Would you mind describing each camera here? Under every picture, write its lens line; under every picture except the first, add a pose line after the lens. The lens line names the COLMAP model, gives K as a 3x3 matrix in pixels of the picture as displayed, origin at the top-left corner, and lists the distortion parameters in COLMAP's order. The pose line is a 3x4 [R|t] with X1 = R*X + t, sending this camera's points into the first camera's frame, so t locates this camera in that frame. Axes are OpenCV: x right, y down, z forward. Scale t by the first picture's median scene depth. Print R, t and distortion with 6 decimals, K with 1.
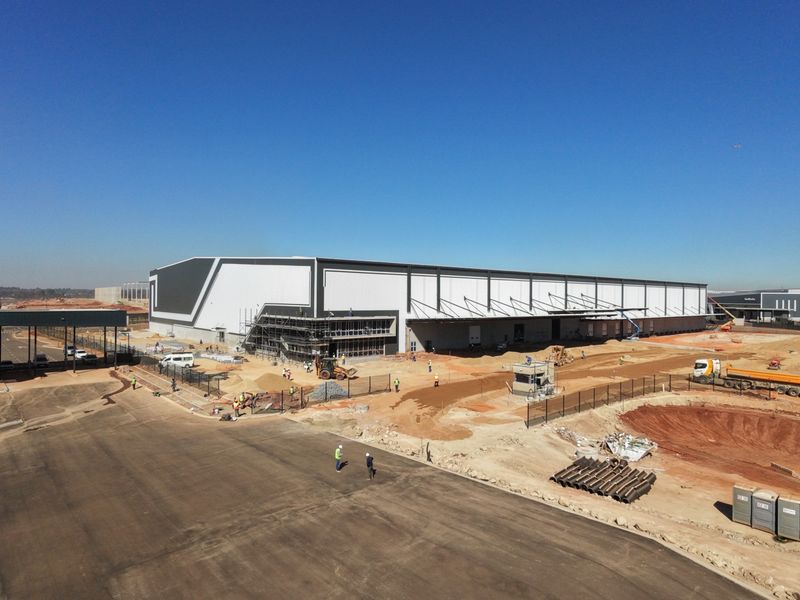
lens RADIAL K [[508.6, 0, 400.0], [0, 508.6, 300.0], [0, 0, 1]] dist [-0.004701, 0.002773]
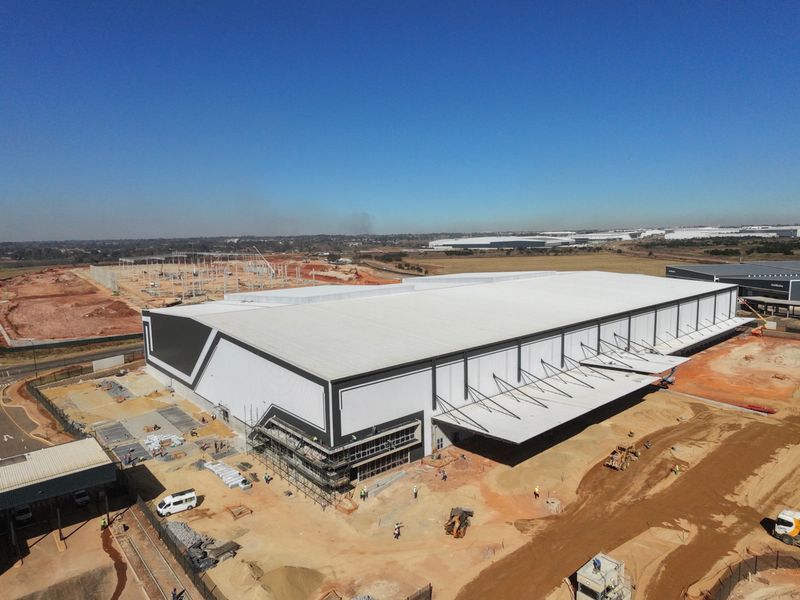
lens RADIAL K [[508.6, 0, 400.0], [0, 508.6, 300.0], [0, 0, 1]] dist [-0.004701, 0.002773]
pose [[0.999598, -0.028184, -0.002926, -0.035122], [0.028332, 0.992737, 0.116920, -0.273412], [-0.000391, -0.116956, 0.993137, 0.141080]]
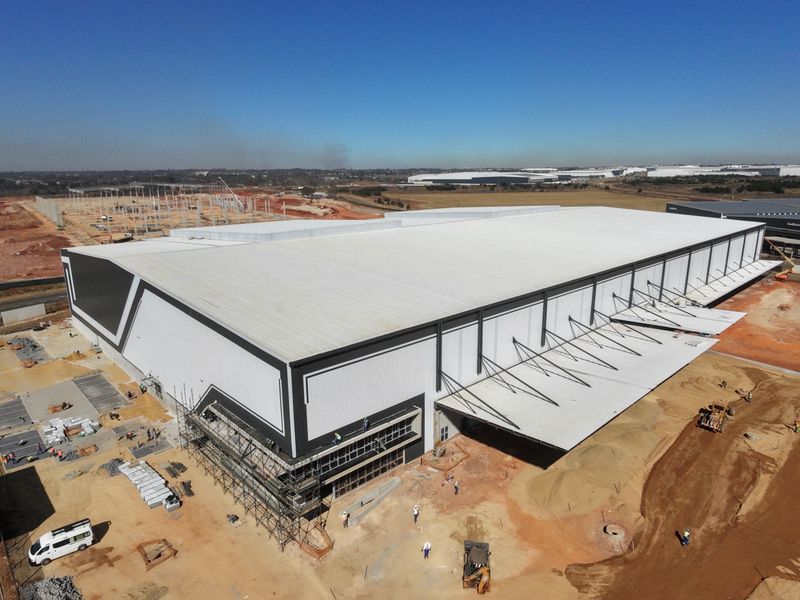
lens RADIAL K [[508.6, 0, 400.0], [0, 508.6, 300.0], [0, 0, 1]] dist [-0.004701, 0.002773]
pose [[0.998925, -0.026097, 0.038307, -0.053870], [0.016226, 0.971030, 0.238406, -0.244063], [-0.043419, -0.237528, 0.970410, 0.406302]]
